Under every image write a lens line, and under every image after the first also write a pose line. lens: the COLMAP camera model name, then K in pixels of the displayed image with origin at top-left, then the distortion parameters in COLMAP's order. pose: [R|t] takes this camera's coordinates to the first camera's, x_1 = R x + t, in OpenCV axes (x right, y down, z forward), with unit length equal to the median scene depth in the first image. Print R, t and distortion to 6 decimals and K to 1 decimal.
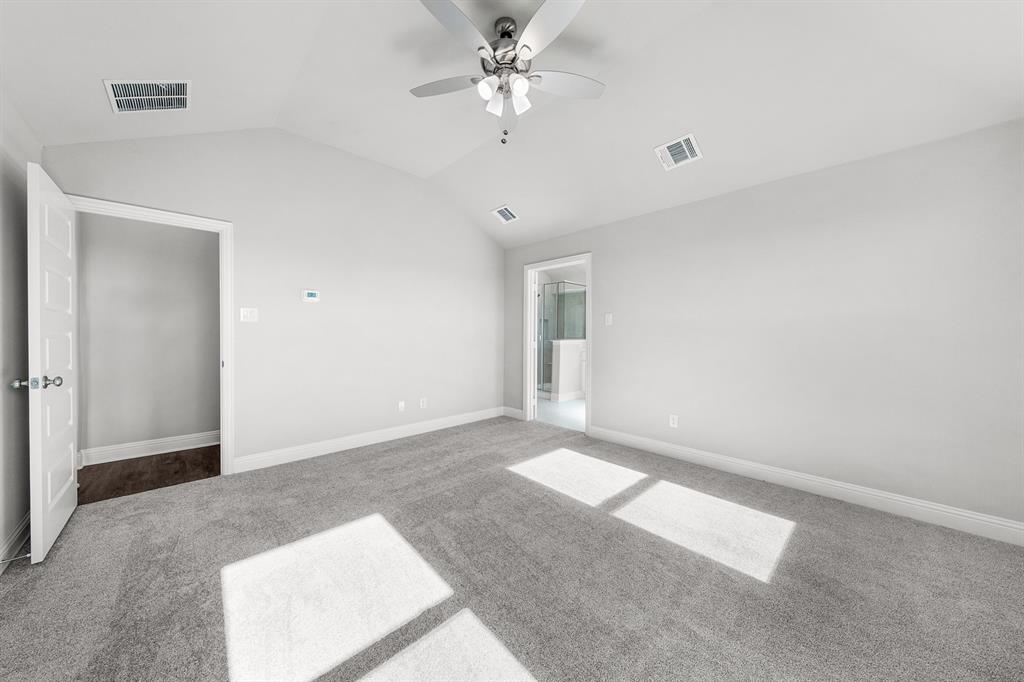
lens RADIAL K [[349.3, 0, 511.1], [0, 349.3, 337.6], [0, 0, 1]] dist [-0.000374, -0.000091]
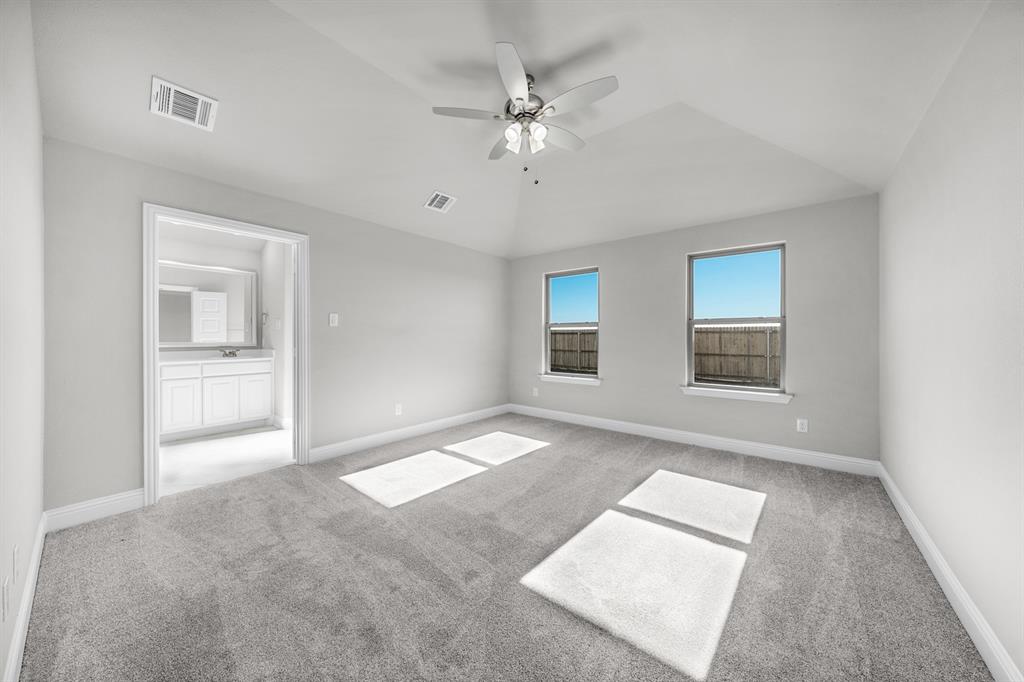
lens RADIAL K [[349.3, 0, 510.9], [0, 349.3, 335.9], [0, 0, 1]] dist [-0.000374, -0.000091]
pose [[-0.116865, 0.008074, 0.993115, -0.684500], [0.018255, 0.999815, -0.005980, 0.002445], [-0.992980, 0.017431, -0.116991, 0.684295]]
